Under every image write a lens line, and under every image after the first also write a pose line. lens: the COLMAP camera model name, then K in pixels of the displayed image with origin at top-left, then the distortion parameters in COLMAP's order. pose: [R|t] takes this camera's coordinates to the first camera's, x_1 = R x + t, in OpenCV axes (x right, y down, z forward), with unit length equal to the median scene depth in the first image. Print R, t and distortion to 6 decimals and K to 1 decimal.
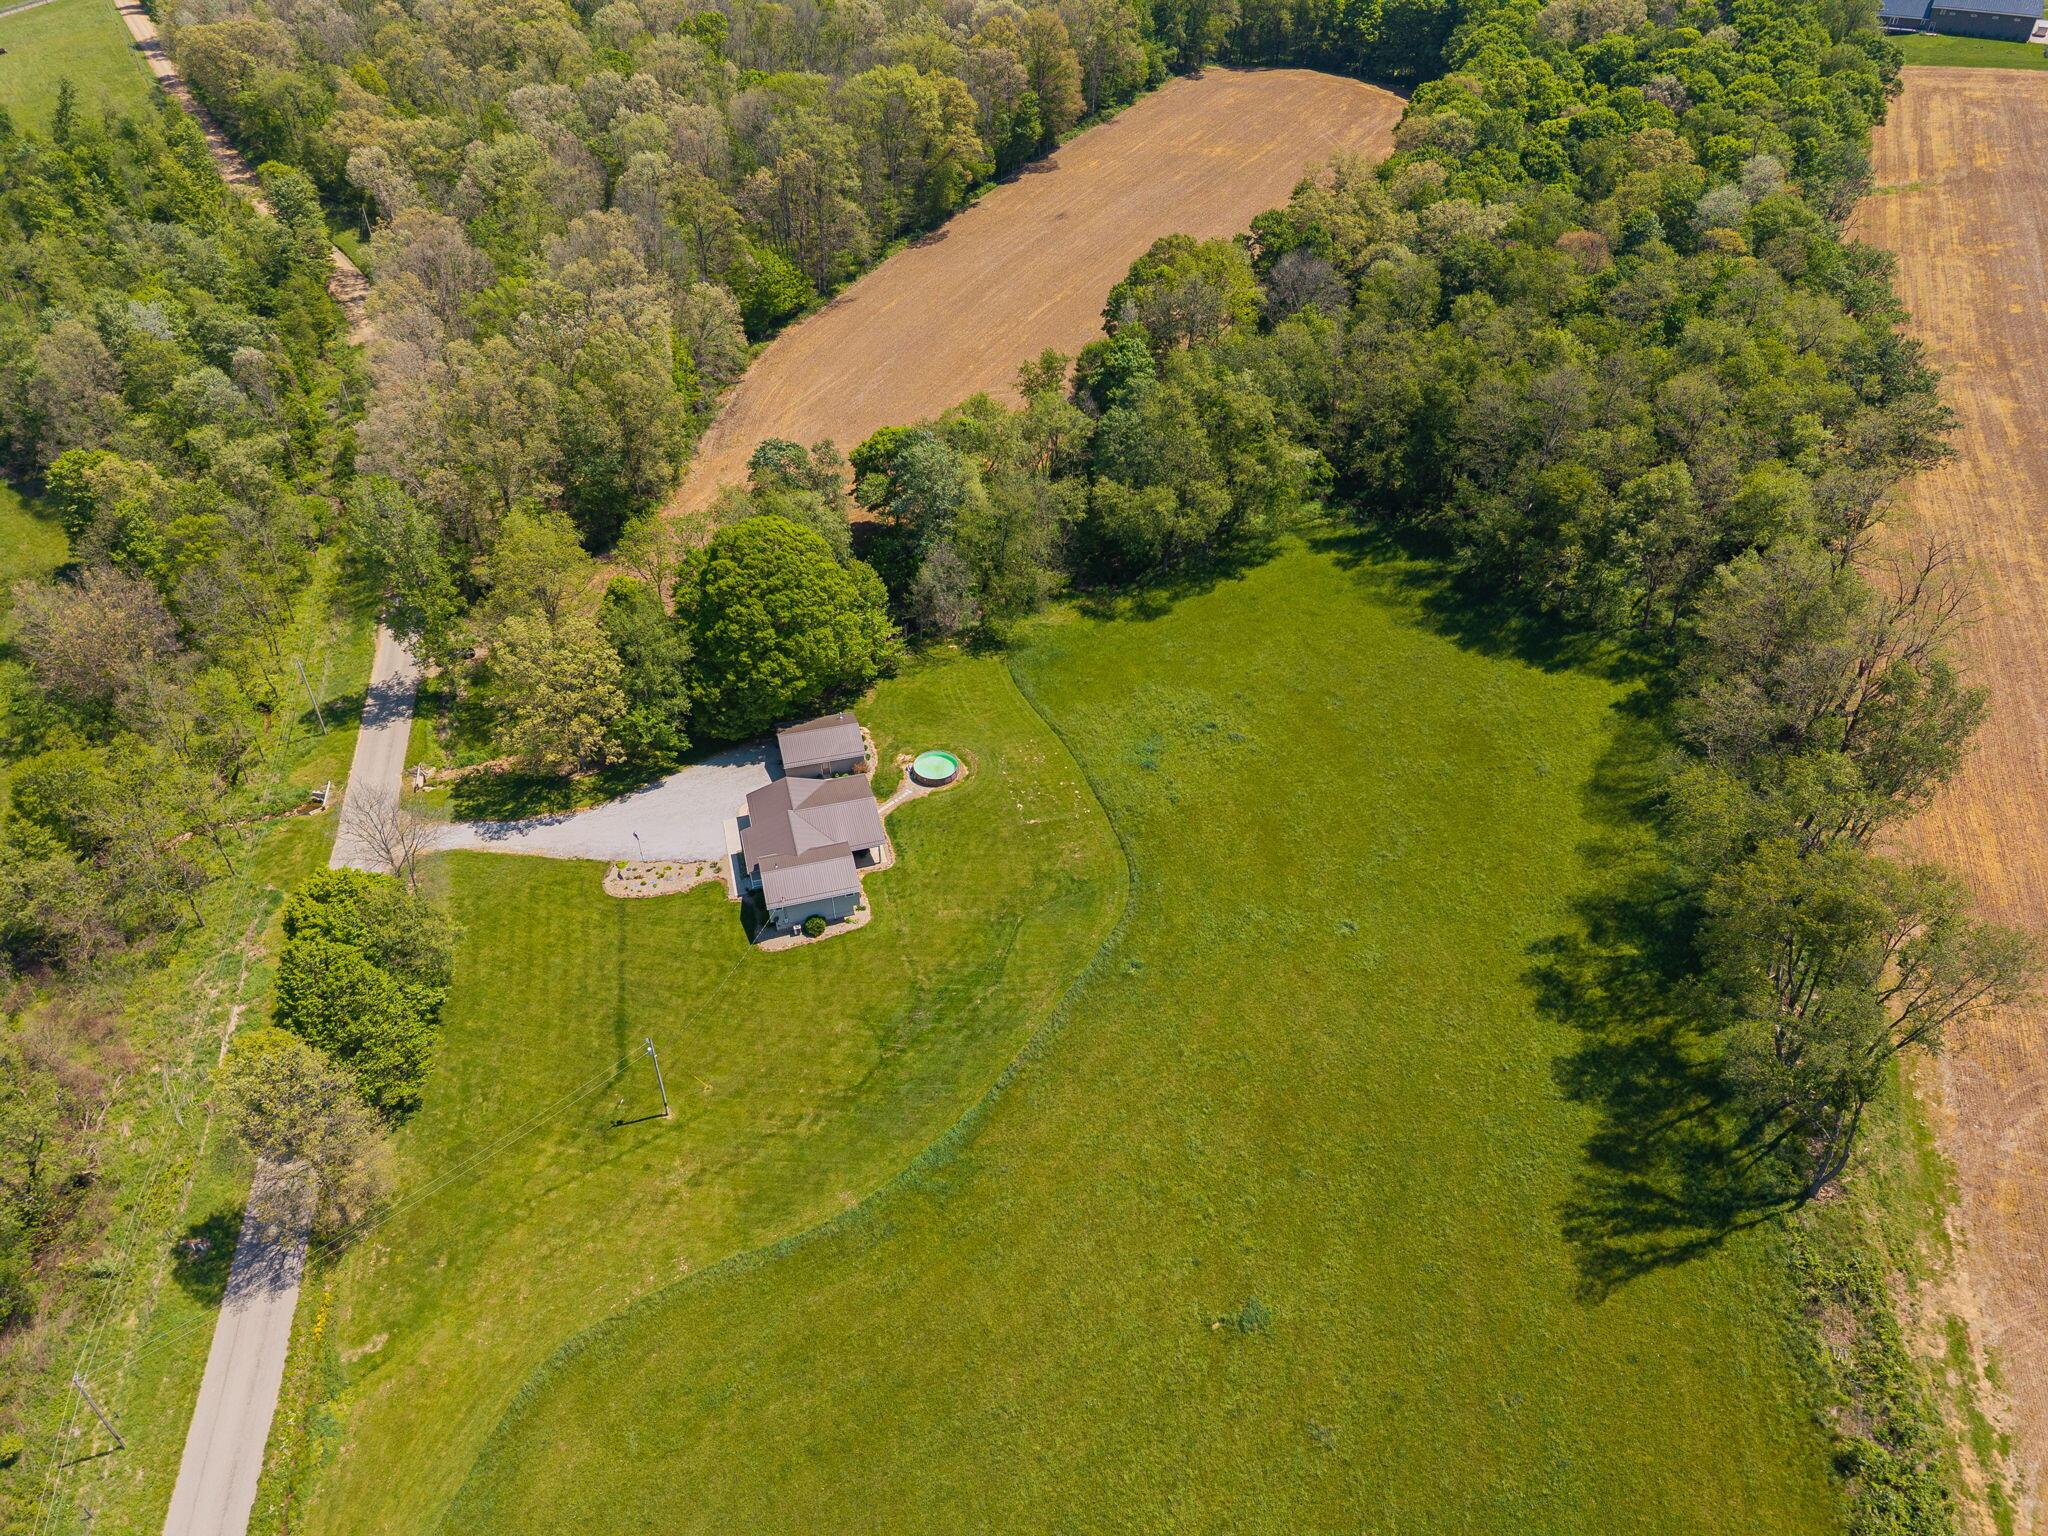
lens RADIAL K [[1362.0, 0, 1026.1], [0, 1362.0, 766.4], [0, 0, 1]] dist [0.040030, -0.042329]
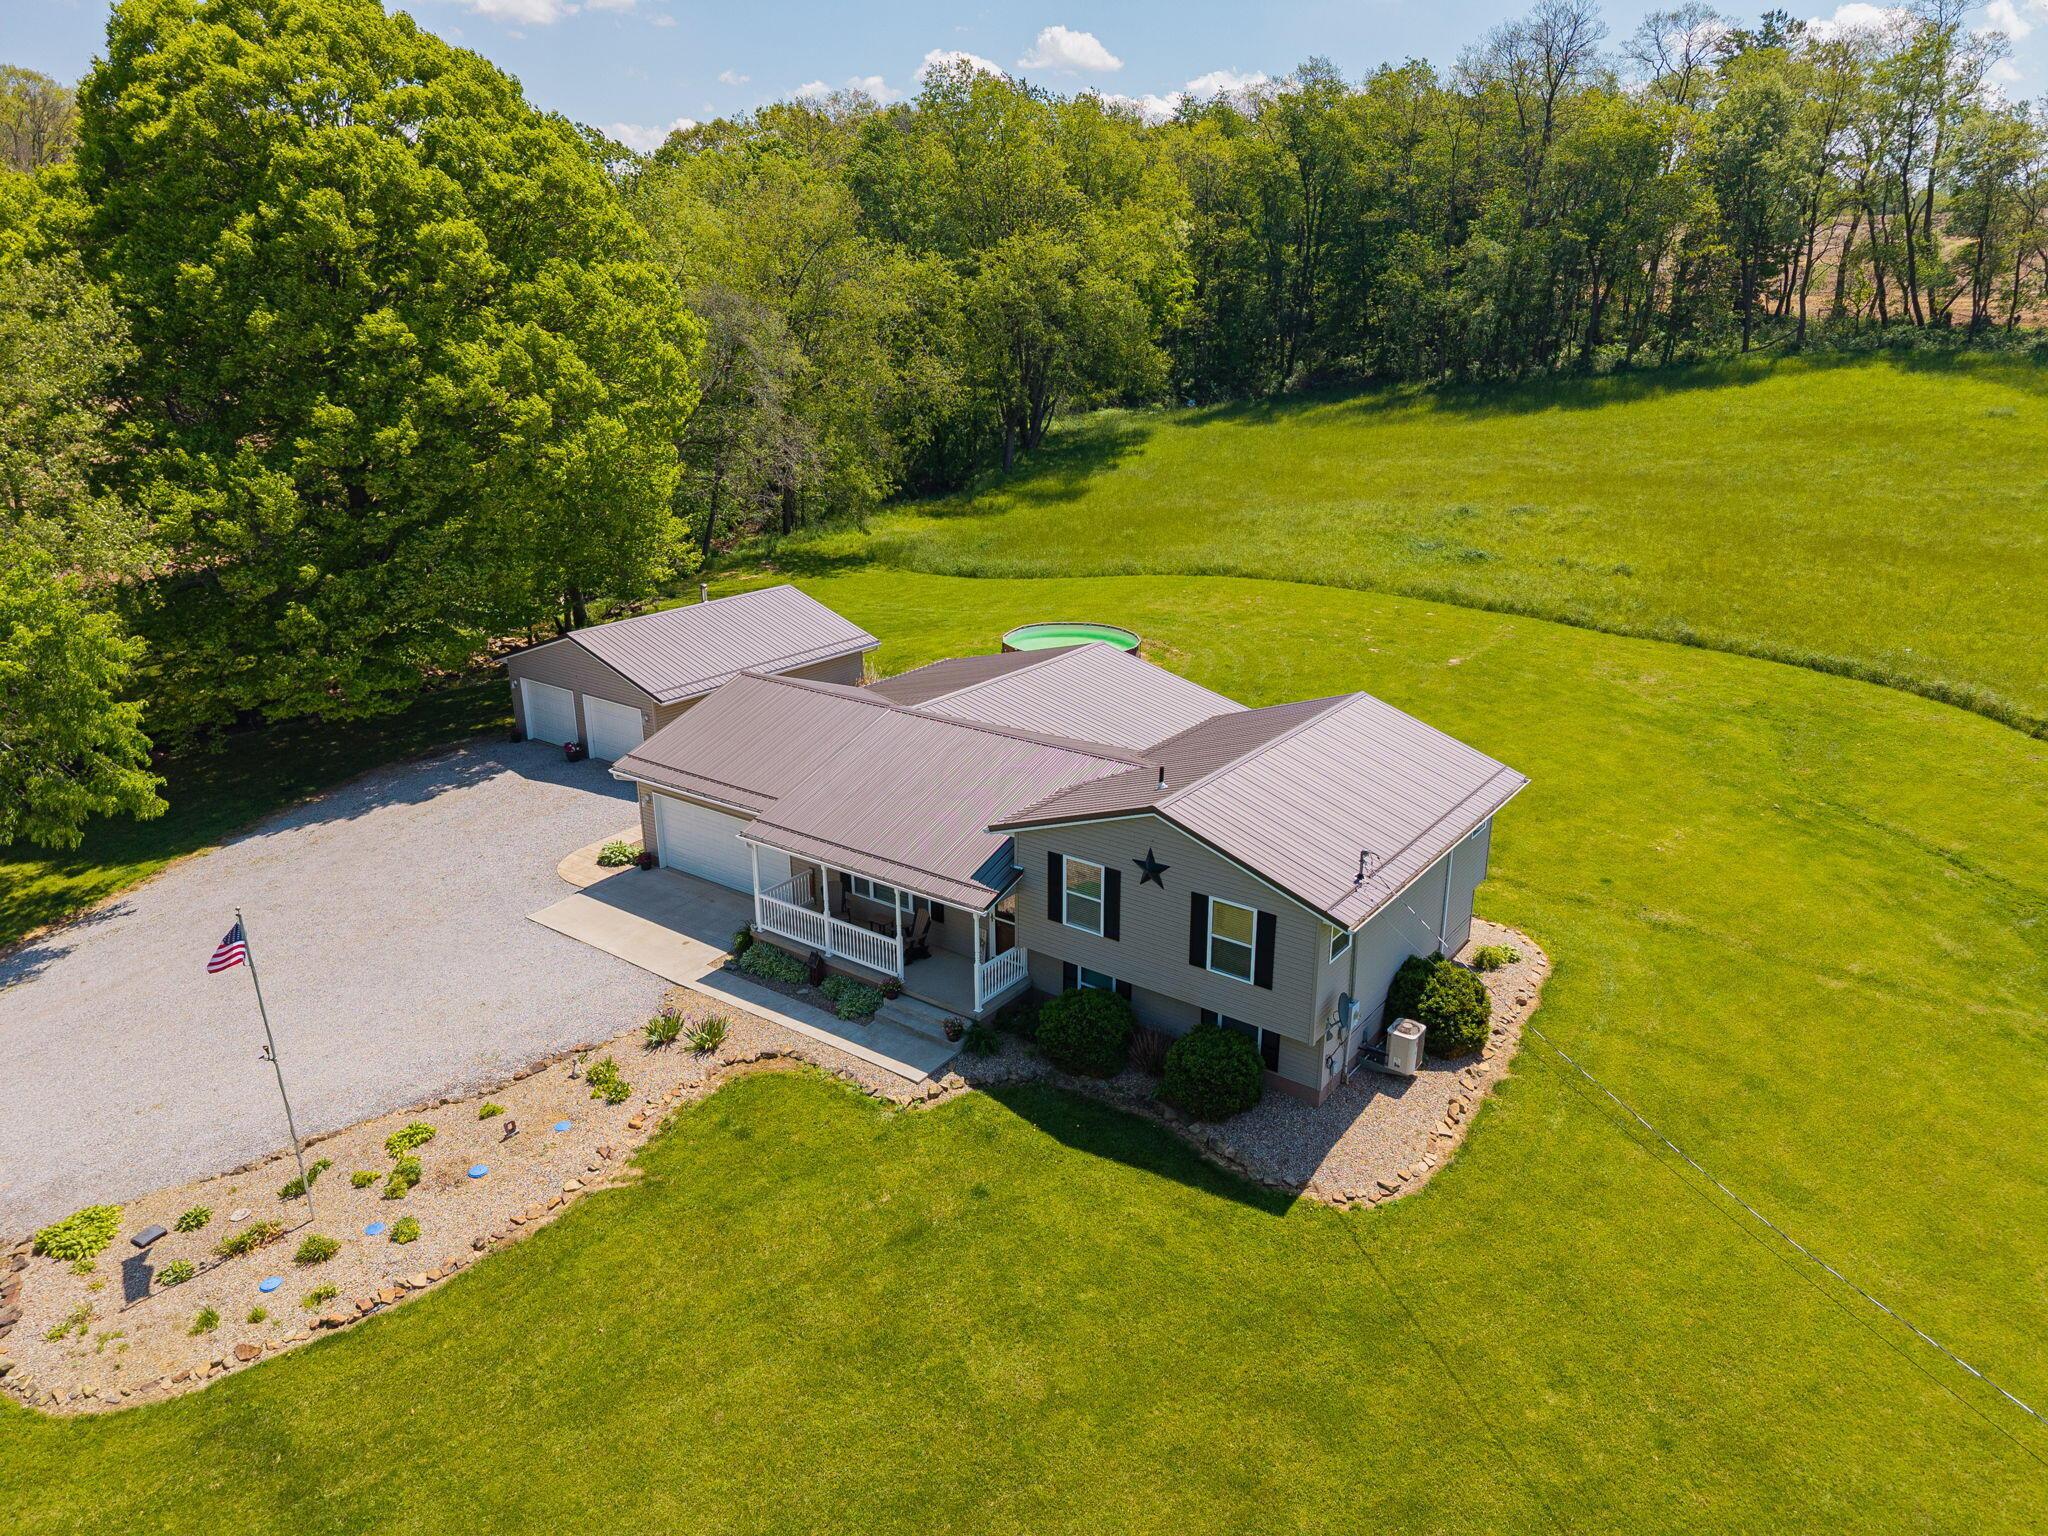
lens RADIAL K [[1362.0, 0, 1027.9], [0, 1362.0, 763.9], [0, 0, 1]] dist [0.040030, -0.042329]
pose [[0.782449, -0.192300, 0.592279, -0.279982], [0.377815, 0.902663, -0.206049, 0.092098], [-0.495005, 0.384995, 0.778941, 0.771596]]
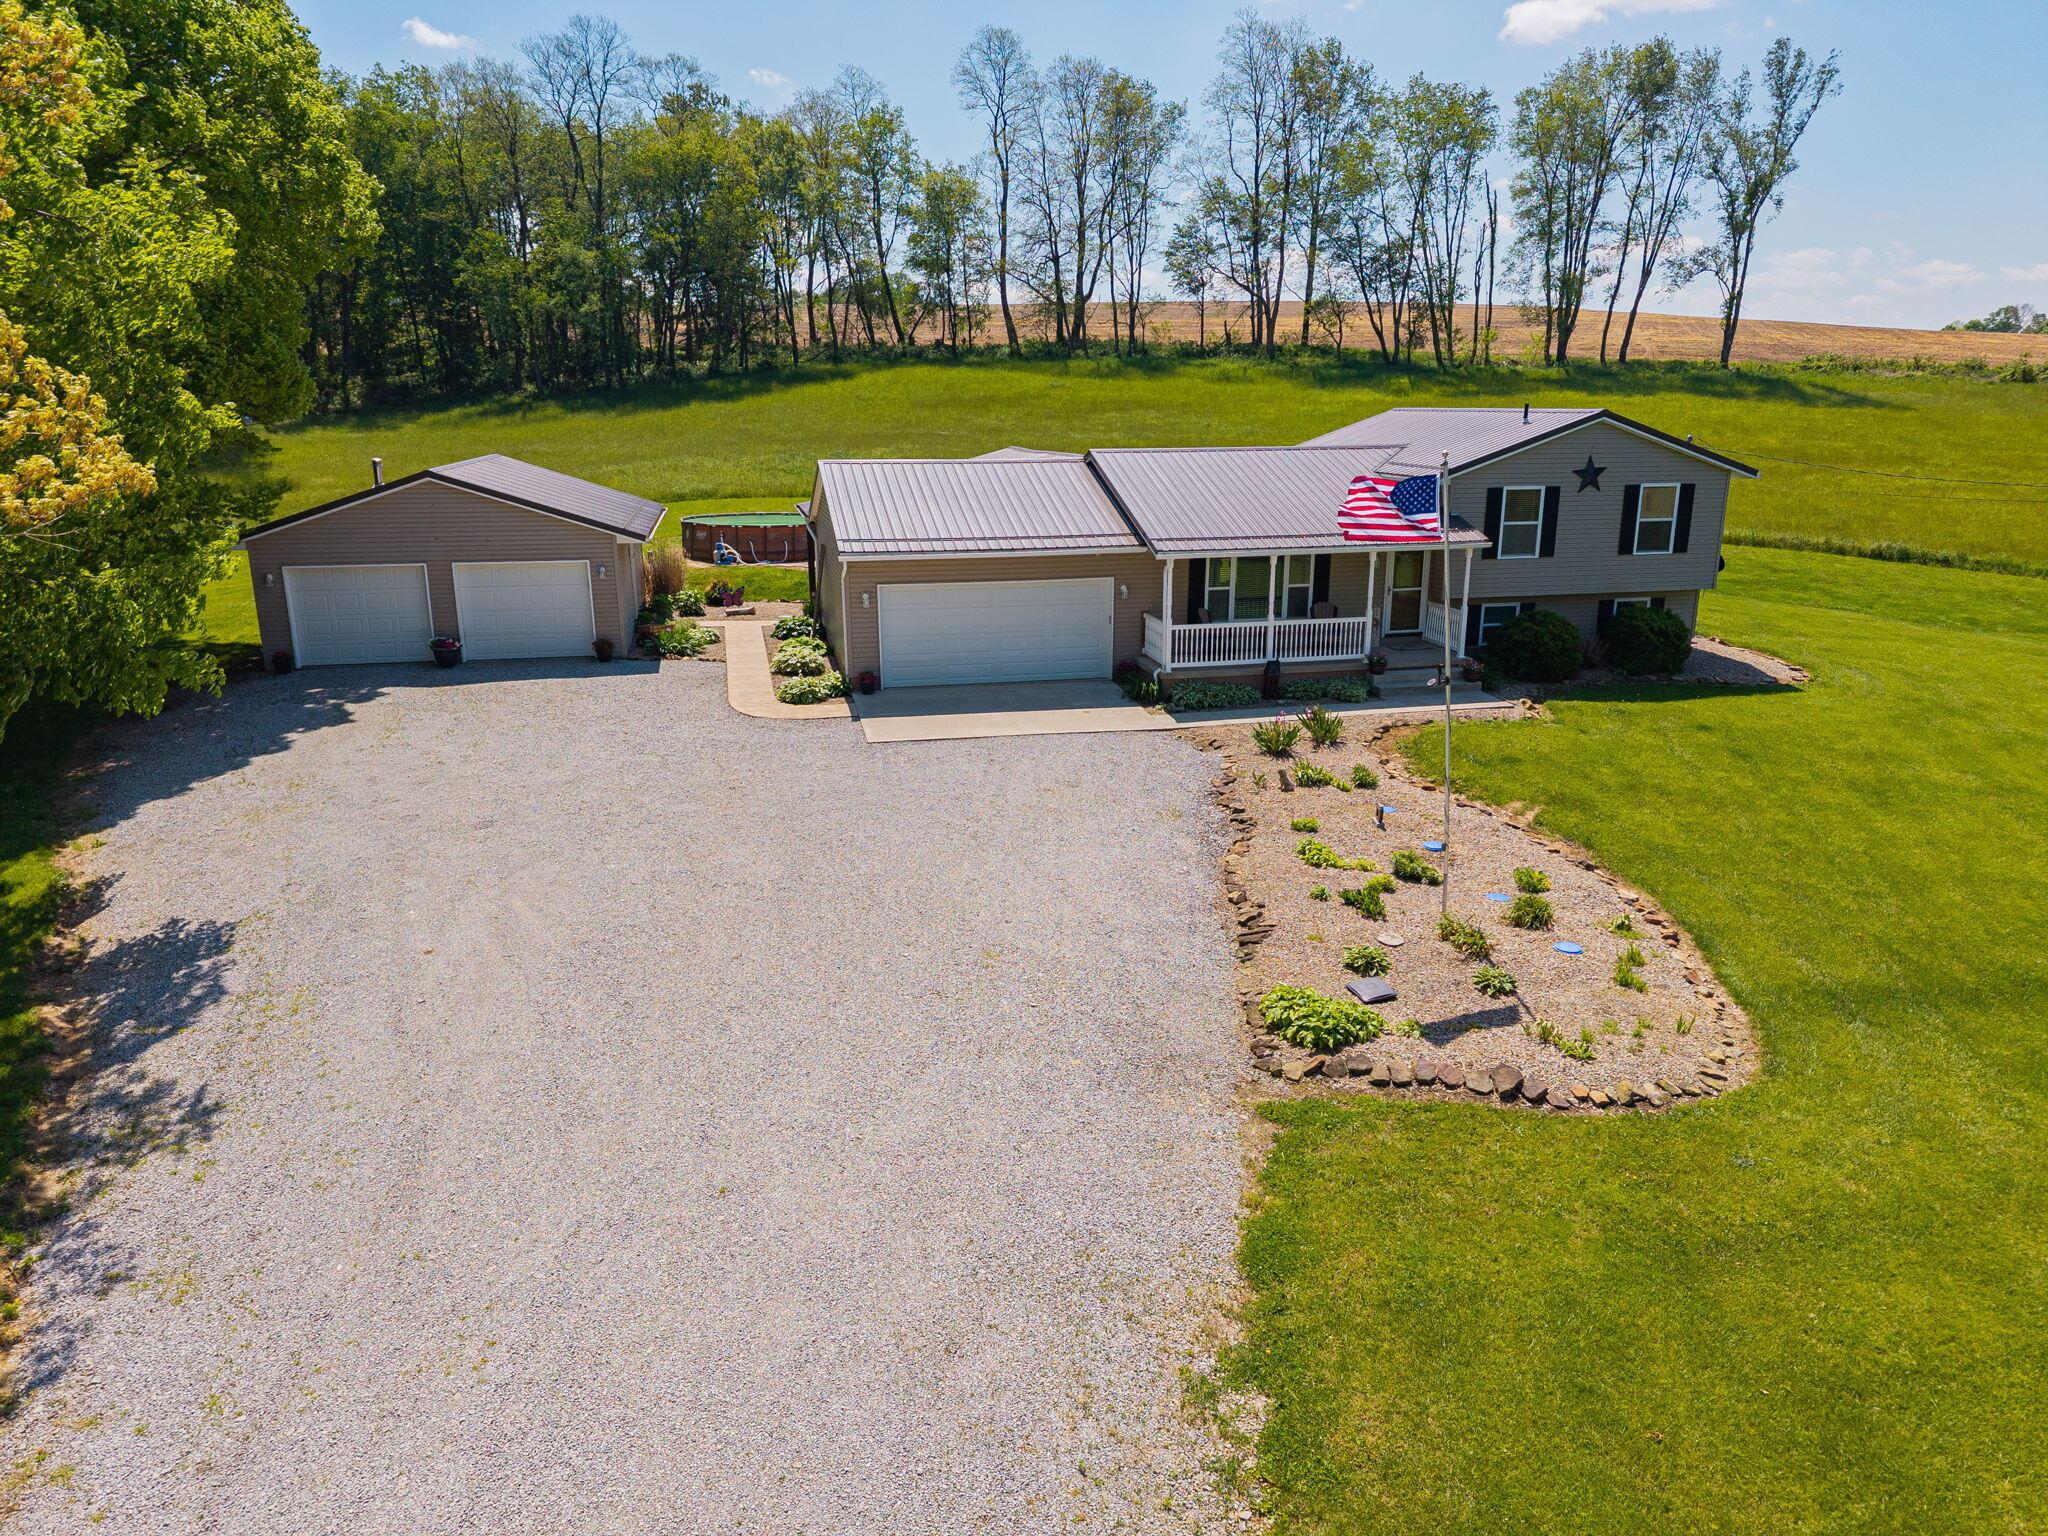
lens RADIAL K [[1362.0, 0, 1036.0], [0, 1362.0, 770.2], [0, 0, 1]] dist [0.040030, -0.042329]
pose [[0.041238, -0.245574, 0.968500, -0.368879], [0.618203, 0.767777, 0.168355, 0.027620], [-0.784936, 0.591787, 0.183476, 0.946542]]
